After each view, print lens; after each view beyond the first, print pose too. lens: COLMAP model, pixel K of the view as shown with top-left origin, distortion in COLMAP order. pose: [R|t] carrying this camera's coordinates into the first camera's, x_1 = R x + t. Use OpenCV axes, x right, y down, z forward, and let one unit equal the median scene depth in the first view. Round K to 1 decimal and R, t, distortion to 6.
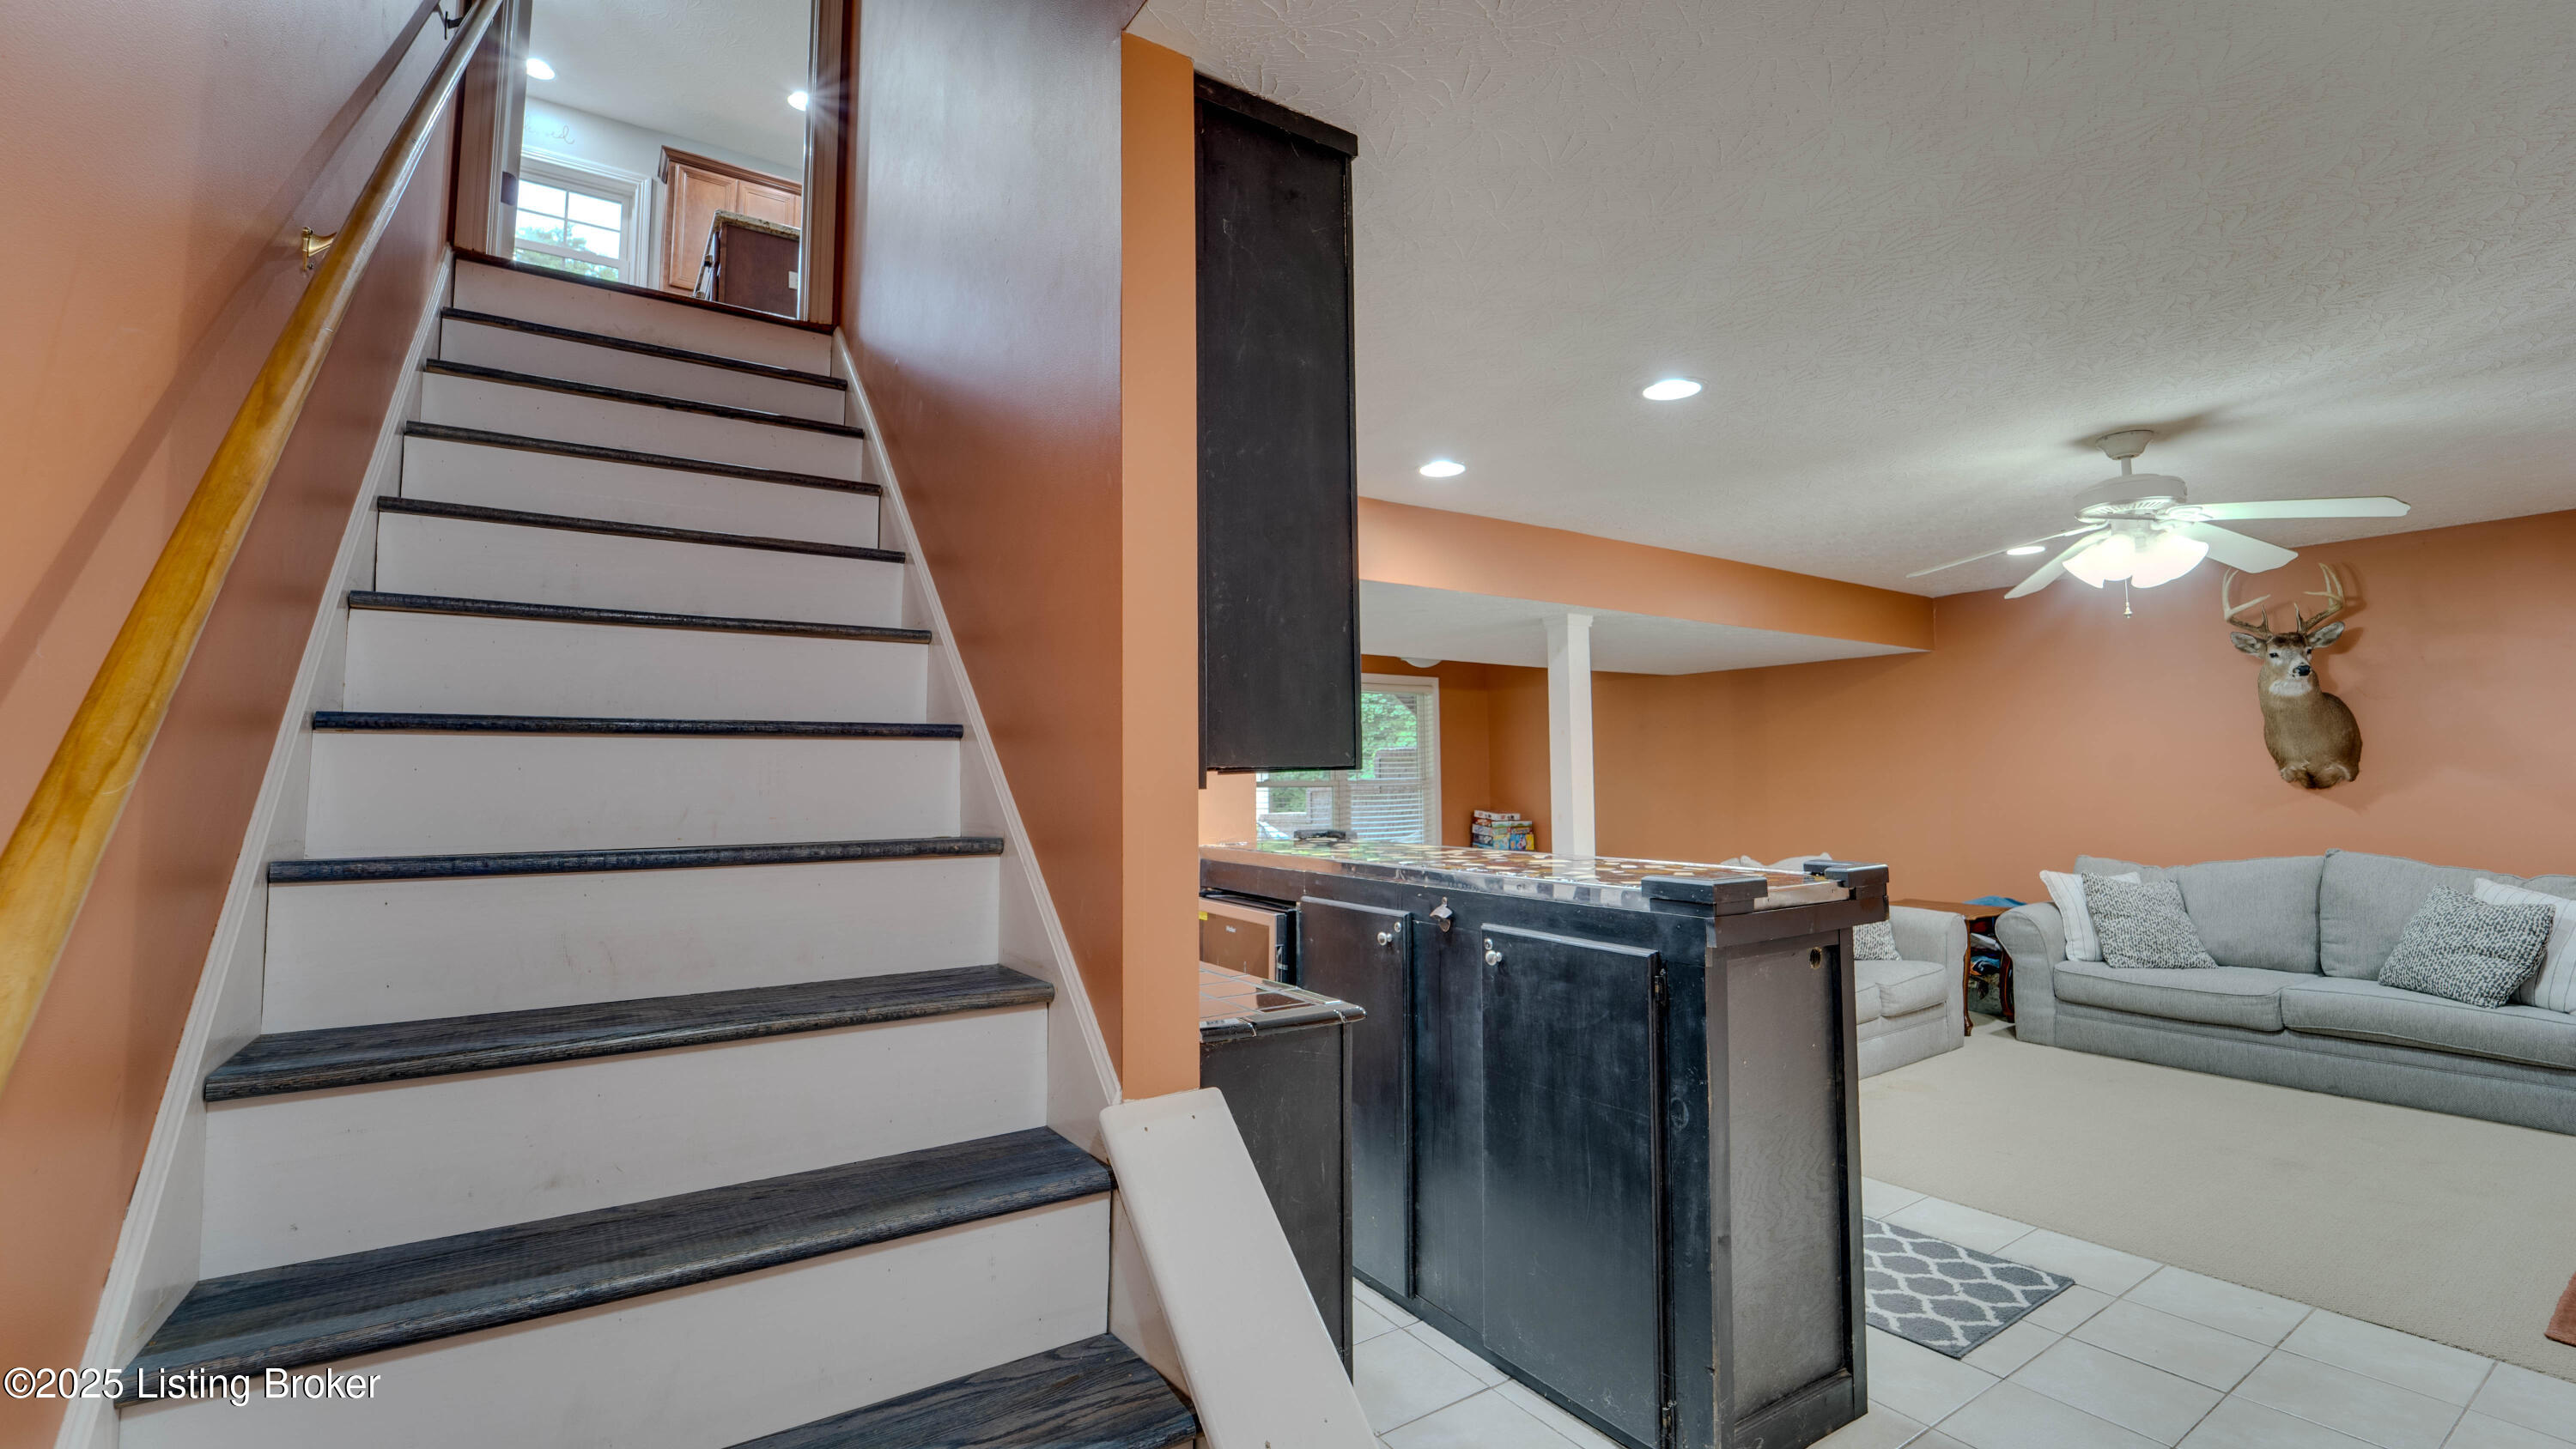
lens RADIAL K [[1084.8, 0, 1274.9], [0, 1084.8, 715.9], [0, 0, 1]] dist [-0.017726, -0.000685]
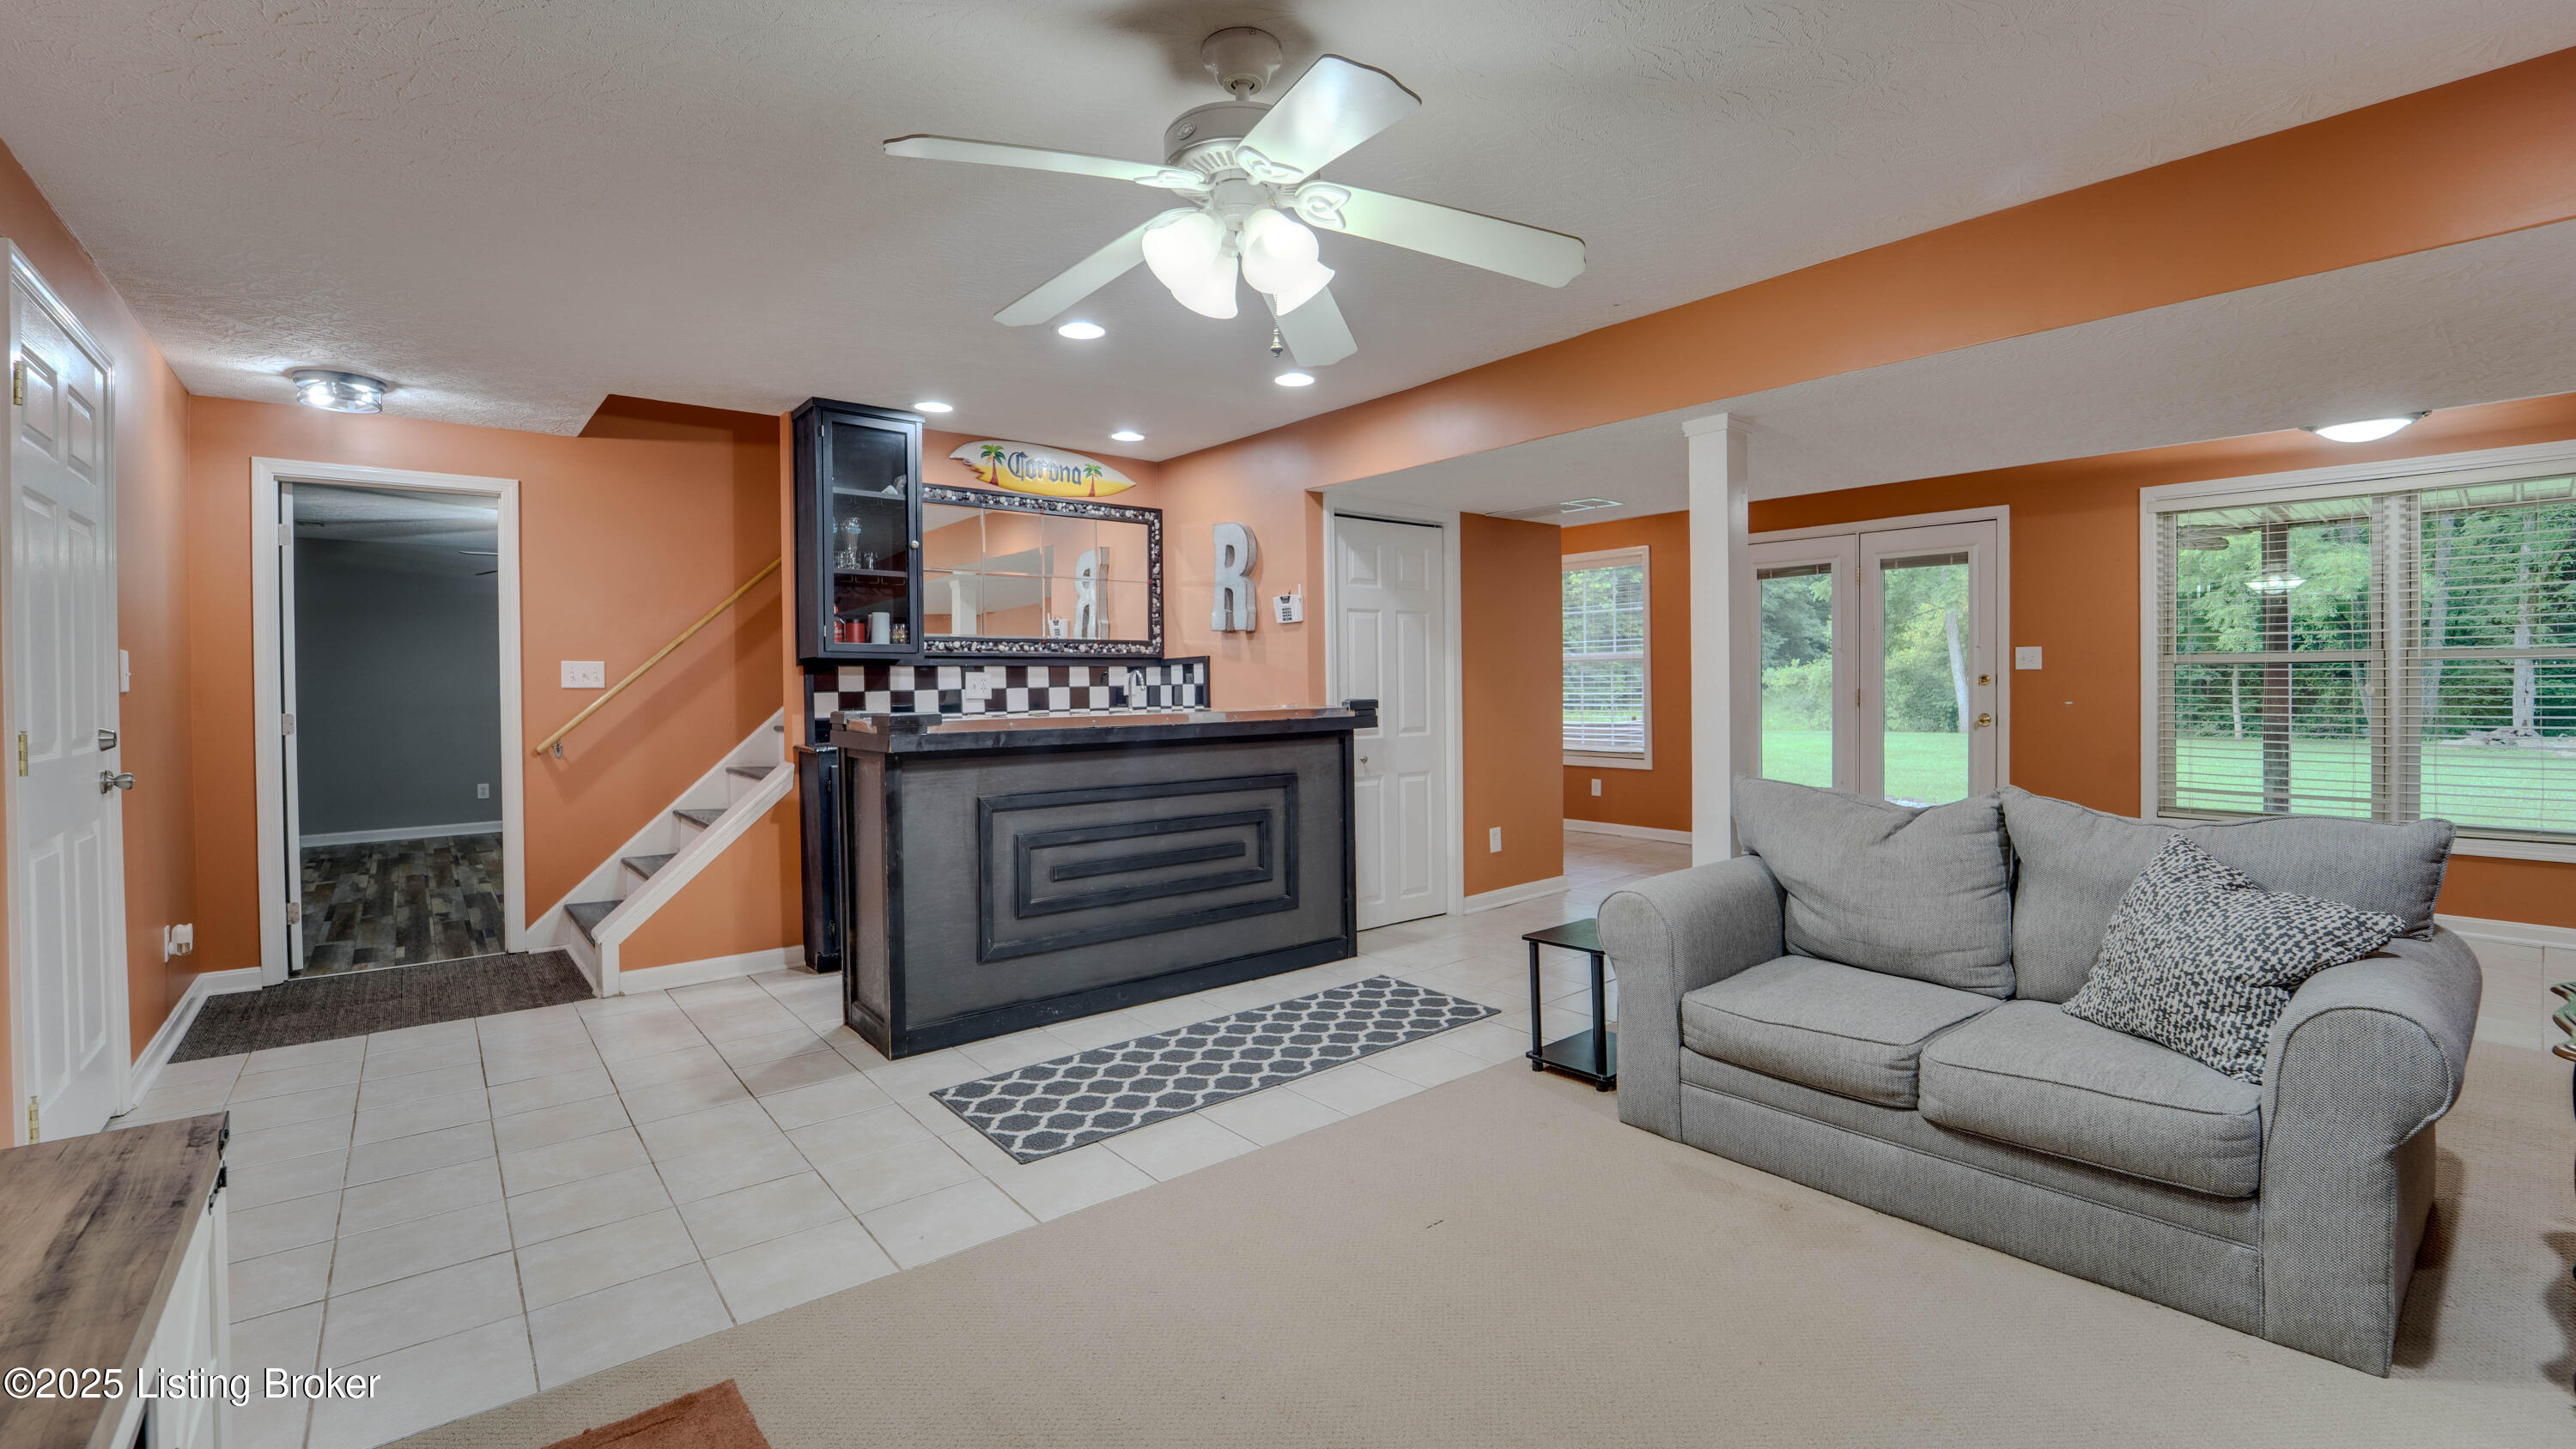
lens RADIAL K [[1084.8, 0, 1309.7], [0, 1084.8, 699.6], [0, 0, 1]] dist [-0.017726, -0.000685]
pose [[0.108686, 0.006960, -0.994052, 1.731181], [0.058844, 0.998177, 0.013423, 0.121629], [0.992333, -0.059953, 0.108079, 1.176337]]
